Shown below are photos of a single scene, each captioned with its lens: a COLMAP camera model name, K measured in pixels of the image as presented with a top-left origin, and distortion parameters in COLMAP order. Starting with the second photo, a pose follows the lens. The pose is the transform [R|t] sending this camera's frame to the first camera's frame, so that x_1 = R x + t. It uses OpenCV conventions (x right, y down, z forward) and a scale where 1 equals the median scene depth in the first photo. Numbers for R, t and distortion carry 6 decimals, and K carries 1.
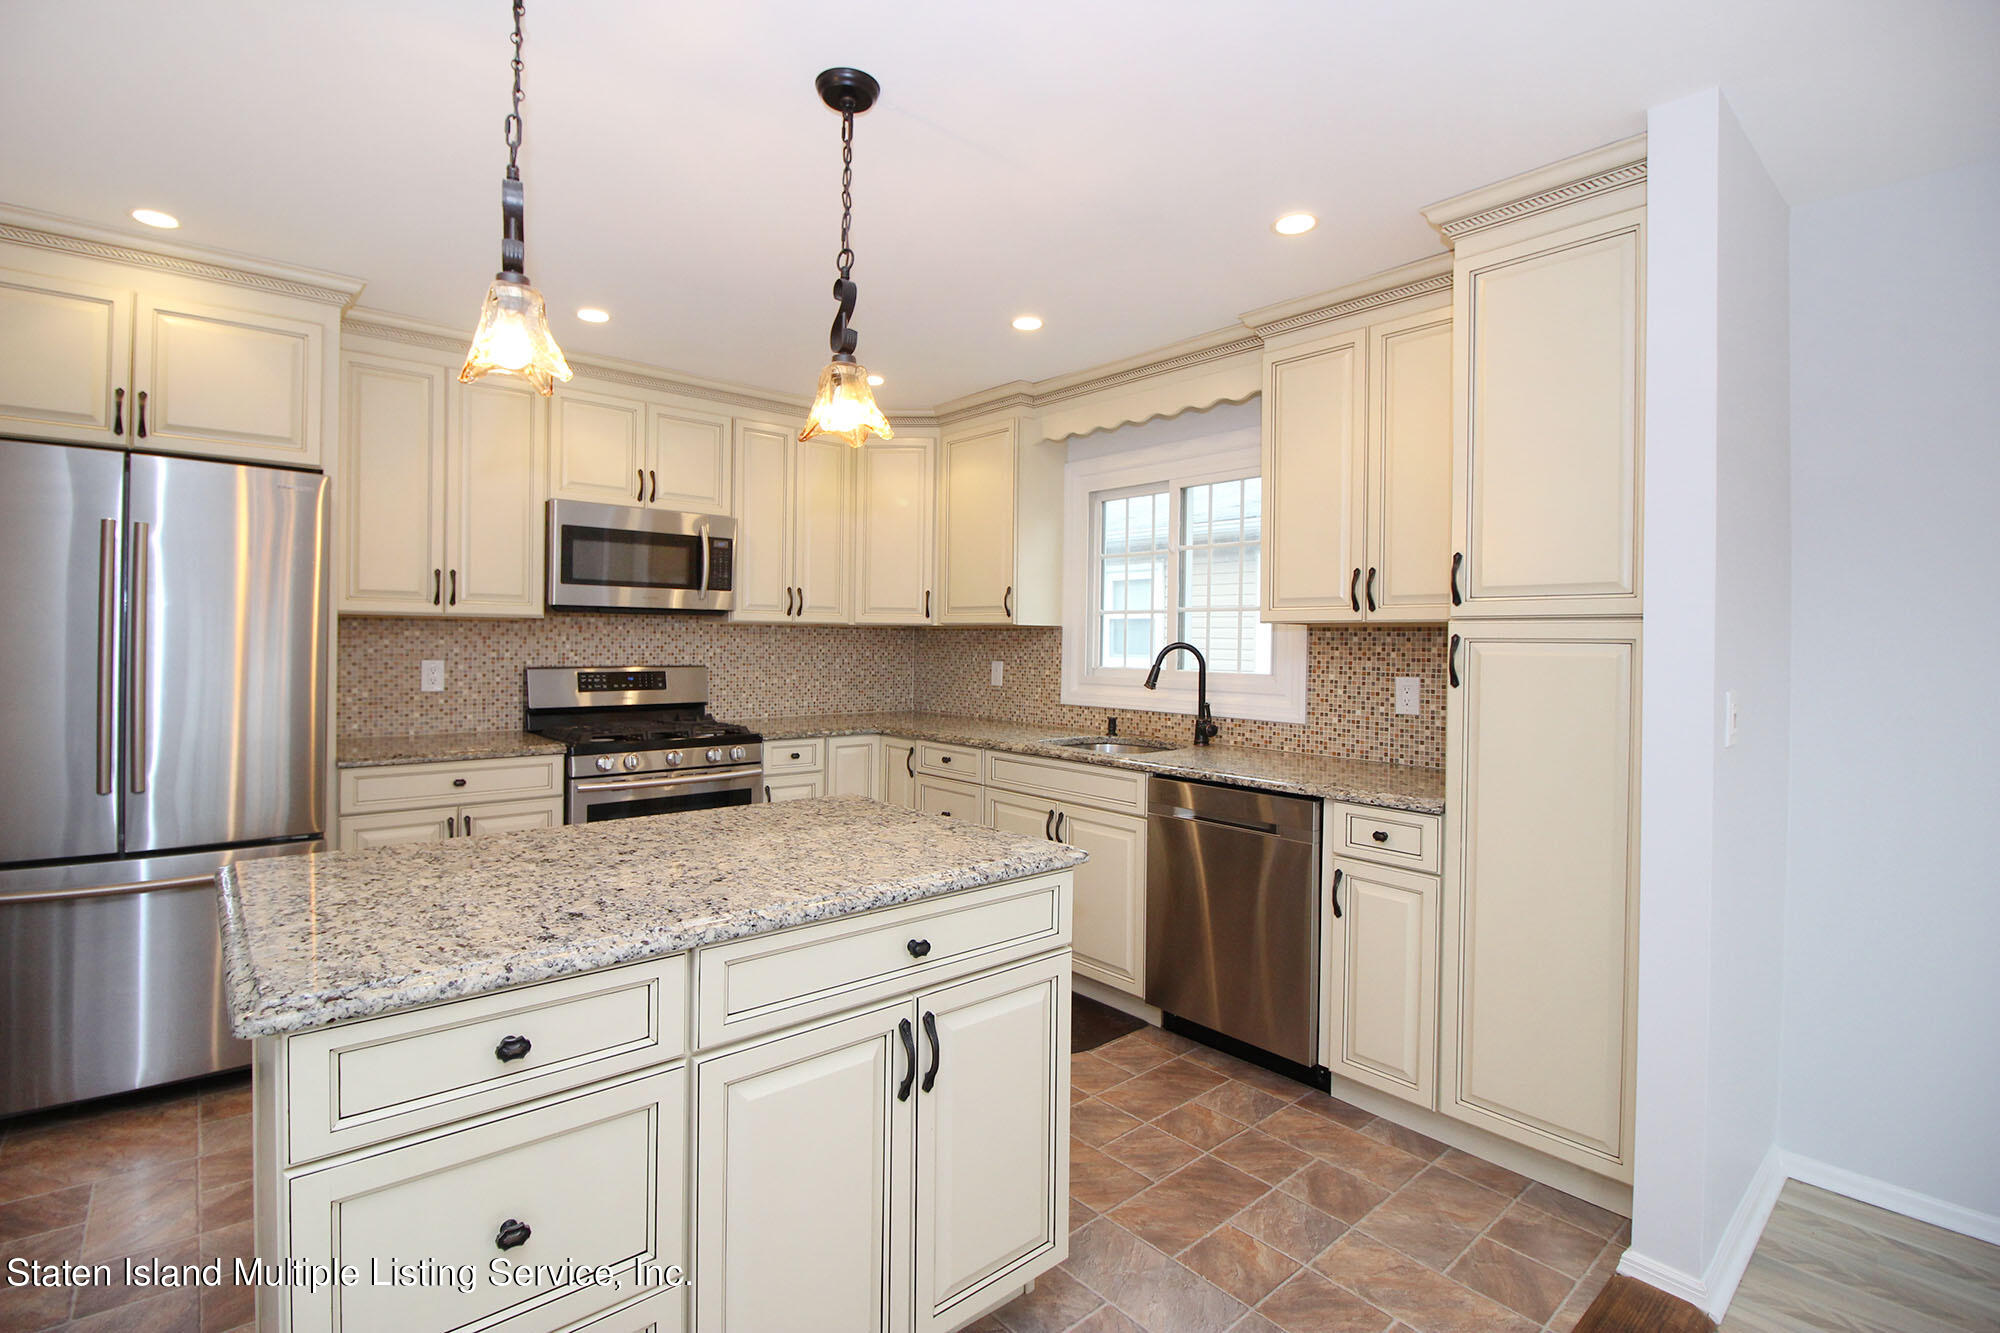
lens RADIAL K [[929.8, 0, 972.9], [0, 929.8, 641.5], [0, 0, 1]] dist [0.000611, -0.015253]
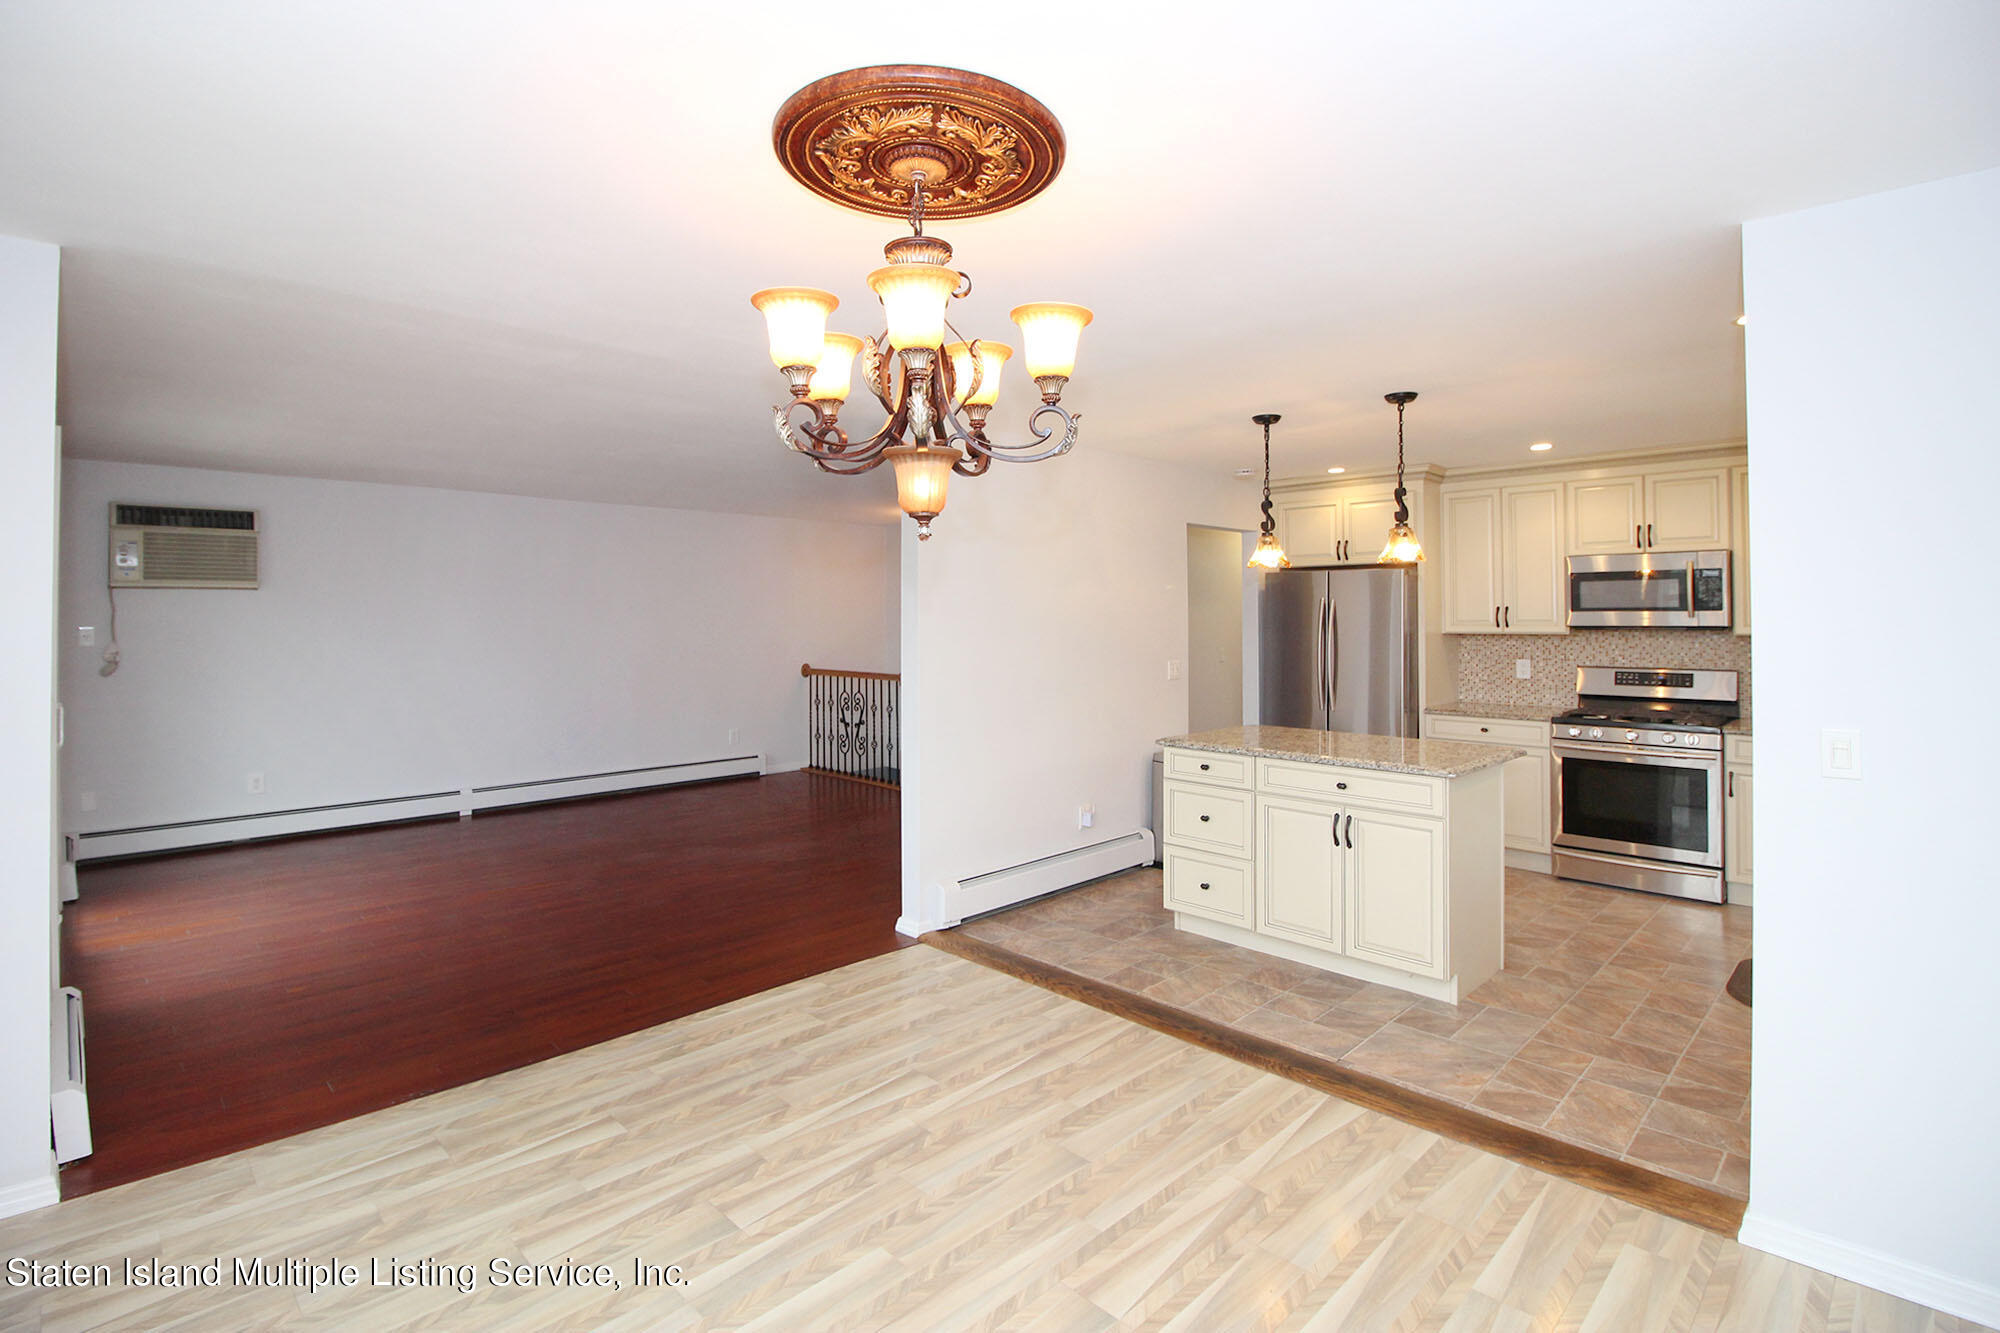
lens RADIAL K [[935.2, 0, 1090.3], [0, 935.2, 694.6], [0, 0, 1]] dist [-0.028459, 0.000551]
pose [[0.173575, 0.064993, -0.982674, 0.956935], [-0.005422, 0.997868, 0.065040, -0.023198], [0.984806, -0.005961, 0.173558, -0.024117]]
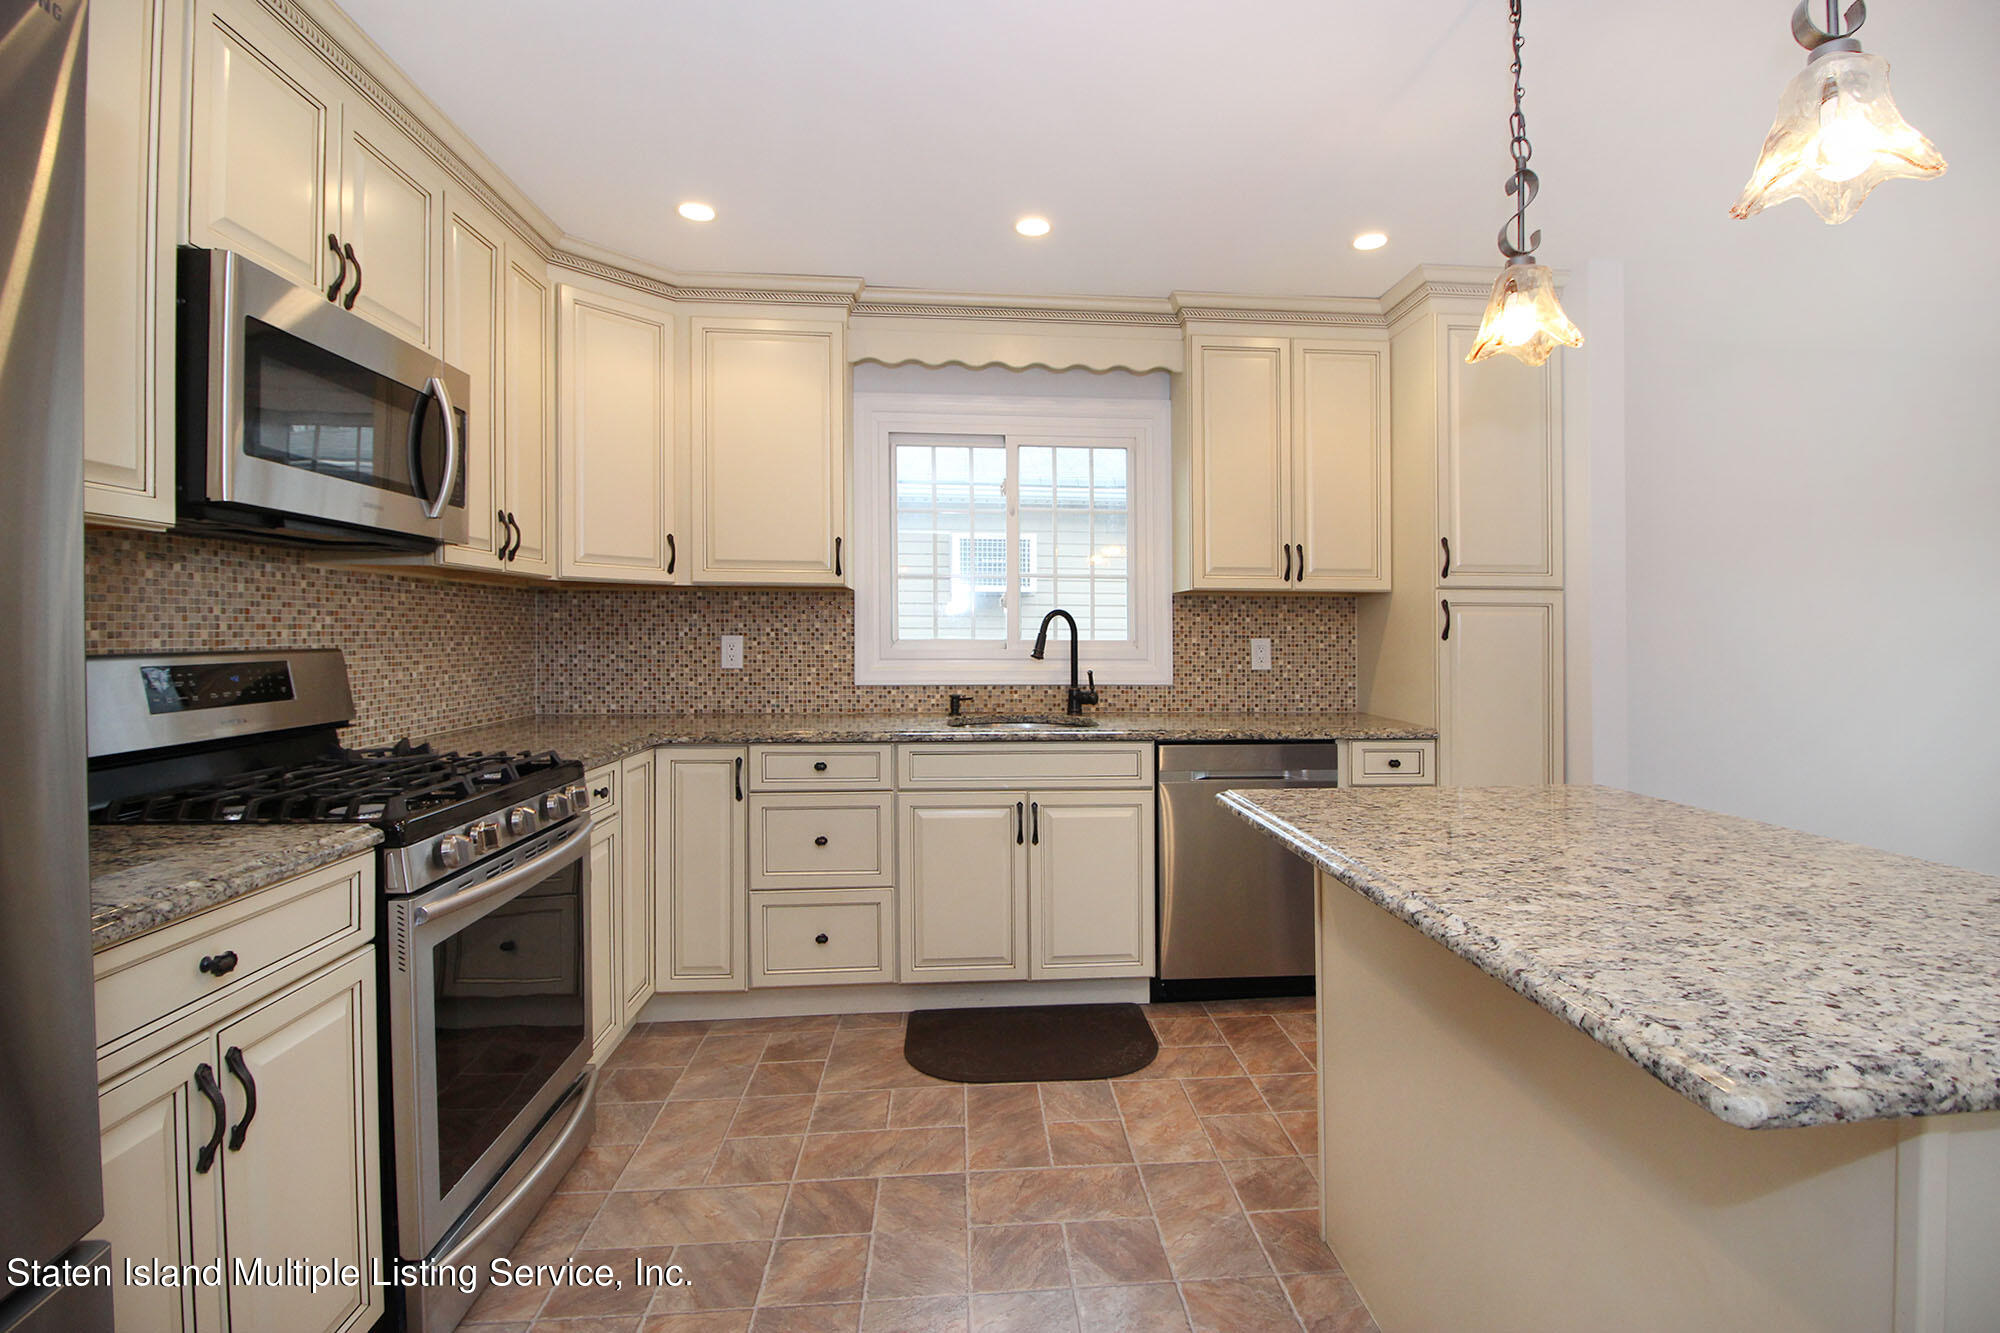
lens RADIAL K [[940.1, 0, 1091.2], [0, 940.1, 625.1], [0, 0, 1]] dist [-0.000792, -0.011038]
pose [[0.566871, -0.003698, 0.823799, -0.608775], [0.003341, 0.999992, 0.002190, 0.016922], [-0.823800, 0.001511, 0.566878, 0.467173]]
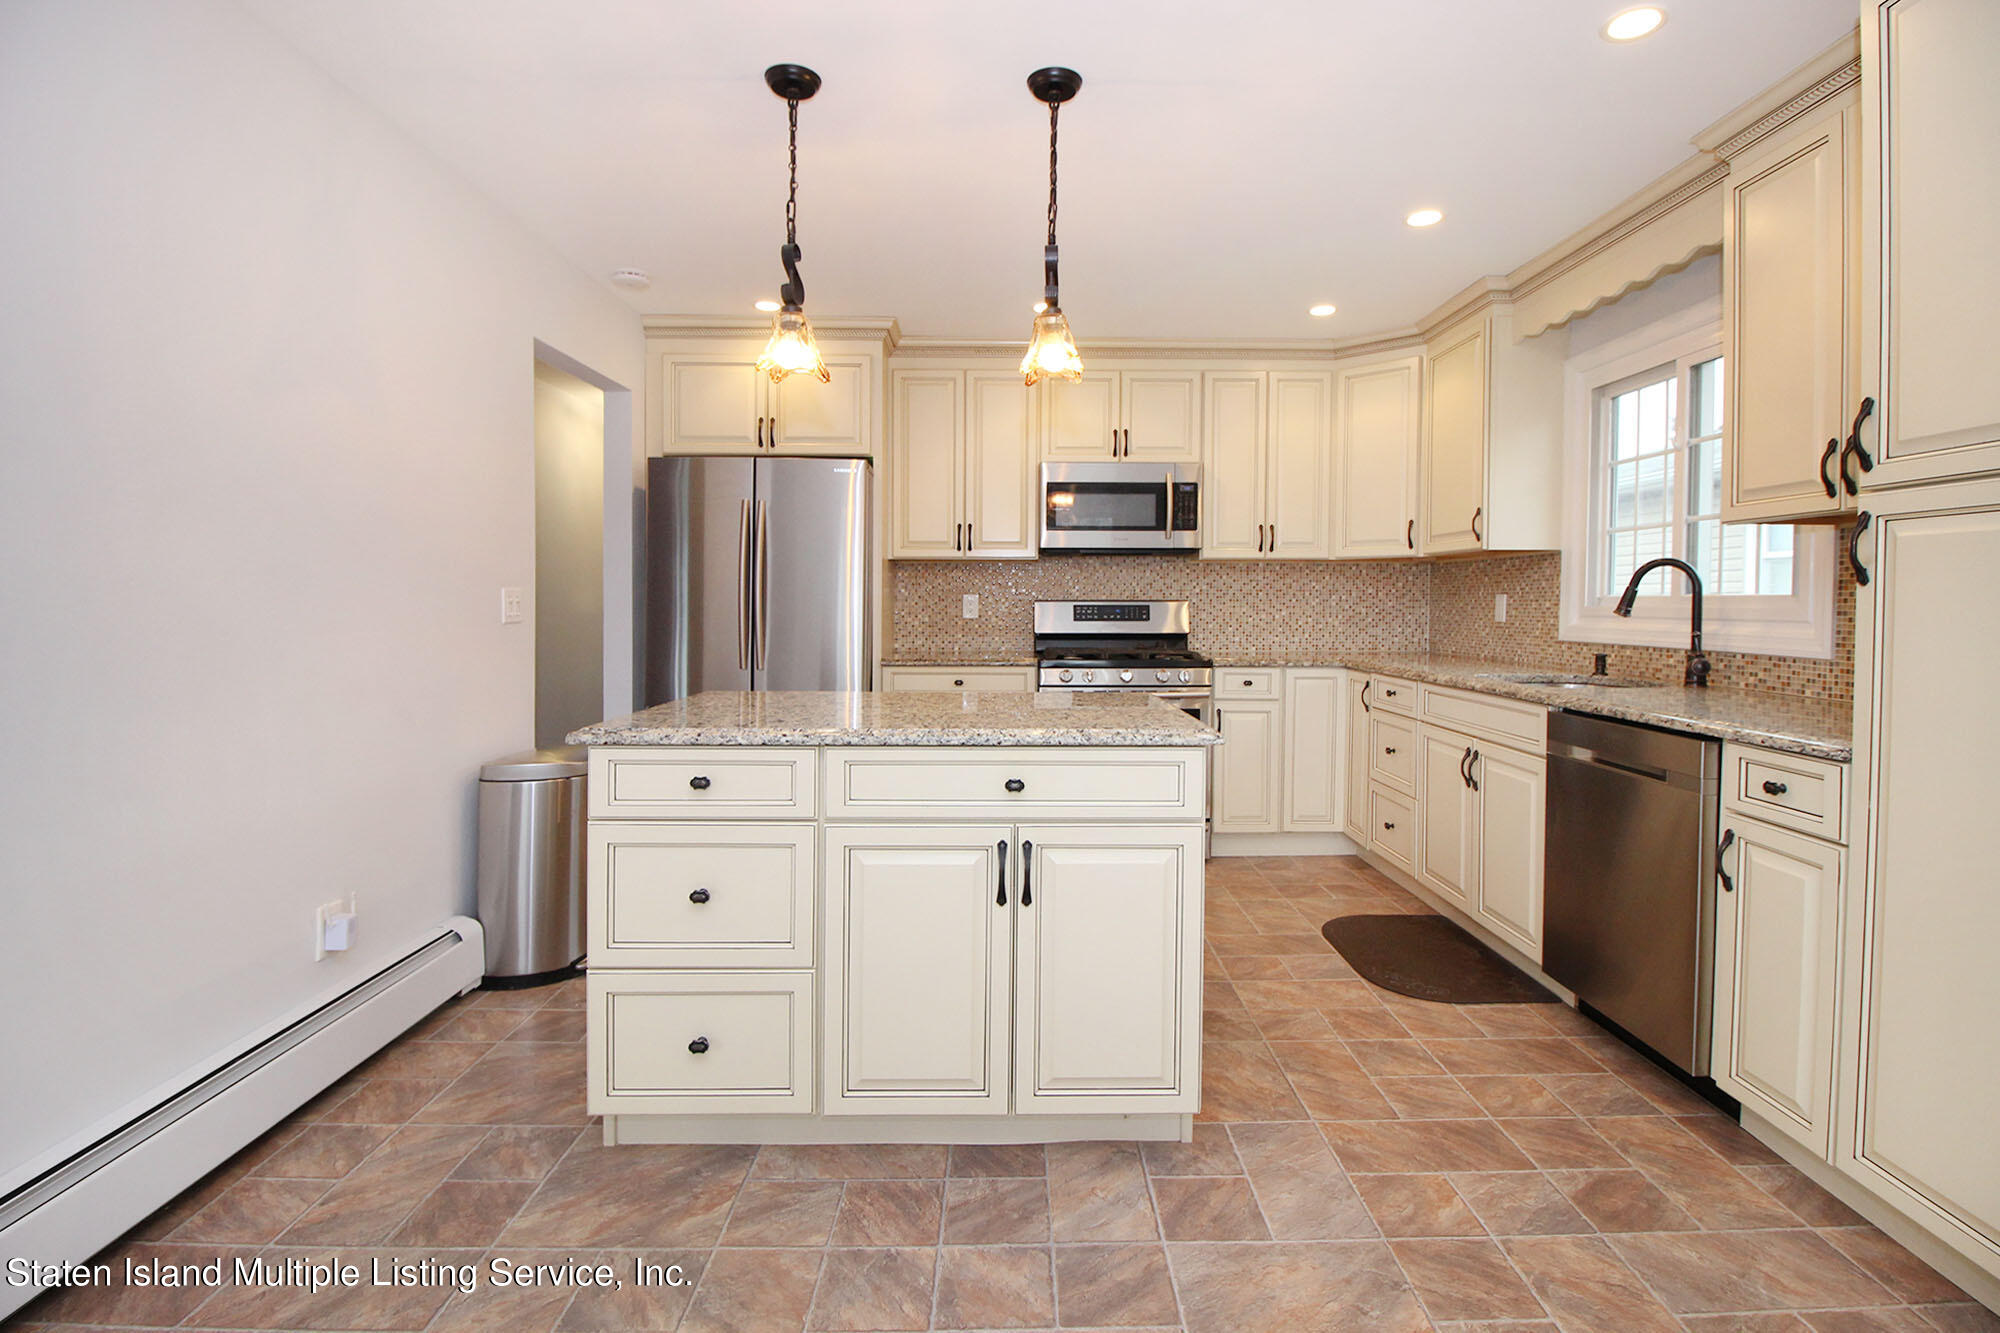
lens RADIAL K [[935.8, 0, 1024.0], [0, 935.8, 606.6], [0, 0, 1]] dist [-0.003113, -0.010639]
pose [[0.776916, -0.008247, -0.629550, 0.329966], [0.008518, 0.999960, -0.002587, 0.044069], [0.629546, -0.003353, 0.776956, 0.022794]]
